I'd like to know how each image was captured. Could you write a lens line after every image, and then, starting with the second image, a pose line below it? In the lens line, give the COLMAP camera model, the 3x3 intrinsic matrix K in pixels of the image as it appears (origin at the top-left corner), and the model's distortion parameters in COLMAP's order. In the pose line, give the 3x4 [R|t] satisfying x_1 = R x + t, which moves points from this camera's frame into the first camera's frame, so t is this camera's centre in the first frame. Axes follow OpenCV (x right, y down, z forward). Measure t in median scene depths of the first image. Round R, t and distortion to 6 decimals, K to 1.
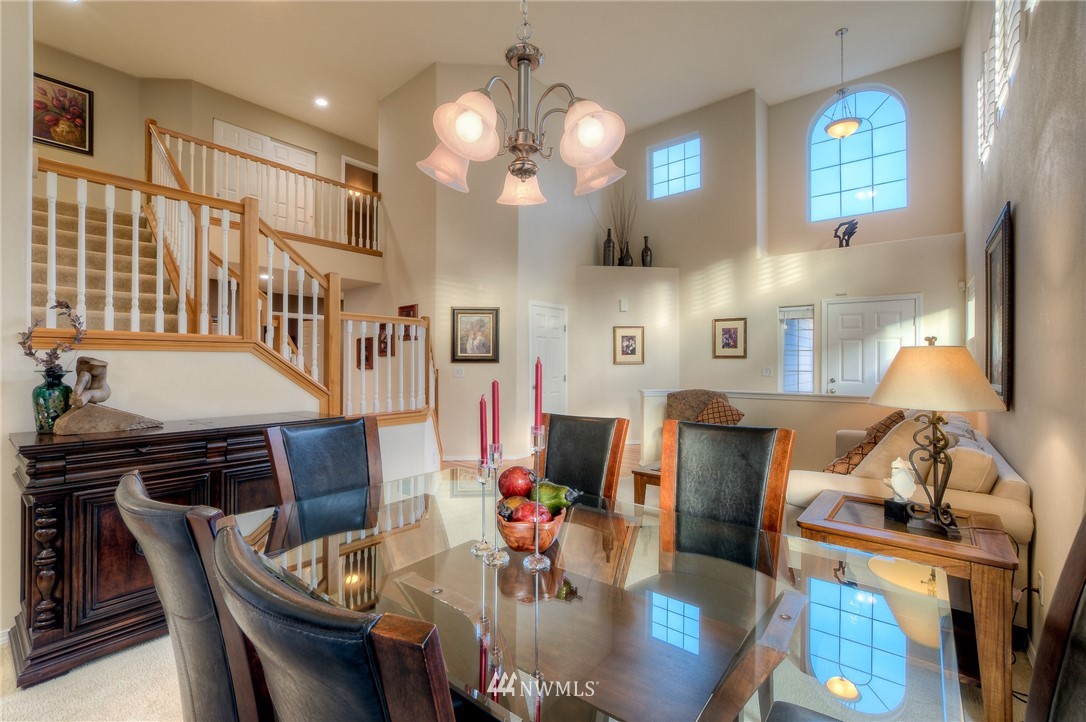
lens RADIAL K [[473.0, 0, 546.4], [0, 473.0, 359.6], [0, 0, 1]] dist [-0.000821, -0.000209]
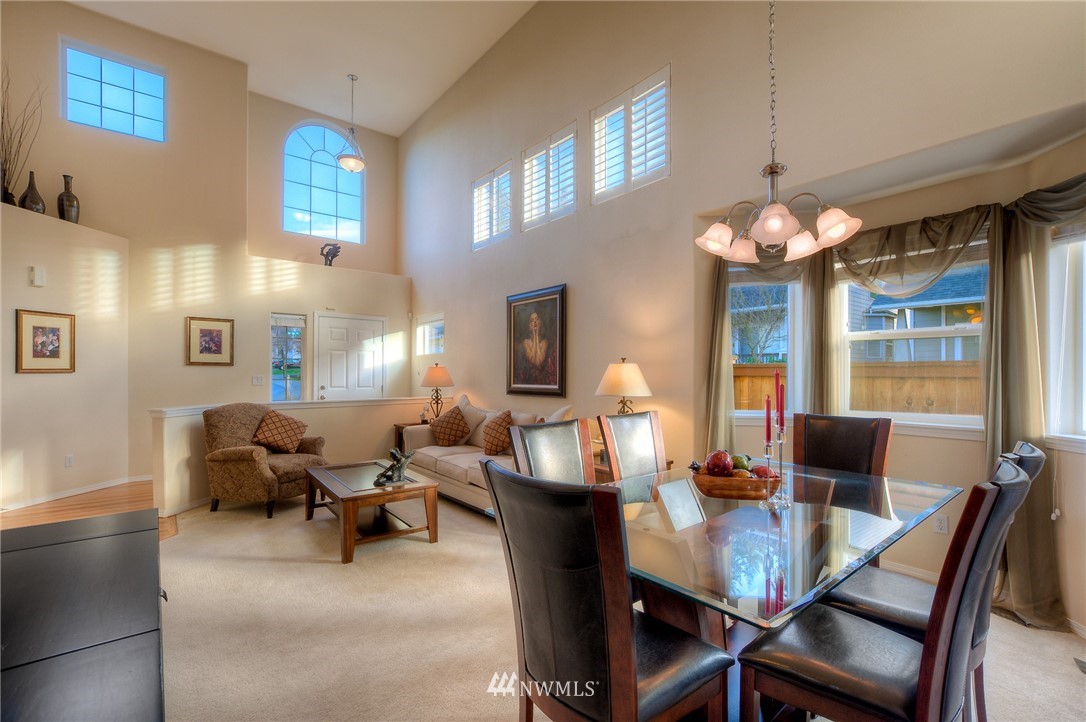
lens RADIAL K [[473.0, 0, 548.1], [0, 473.0, 370.6], [0, 0, 1]] dist [-0.000821, -0.000209]
pose [[0.215530, 0.002906, 0.976493, -0.299430], [-0.005755, 0.999982, -0.001705, 0.004061], [-0.976480, -0.005252, 0.215543, 0.236362]]
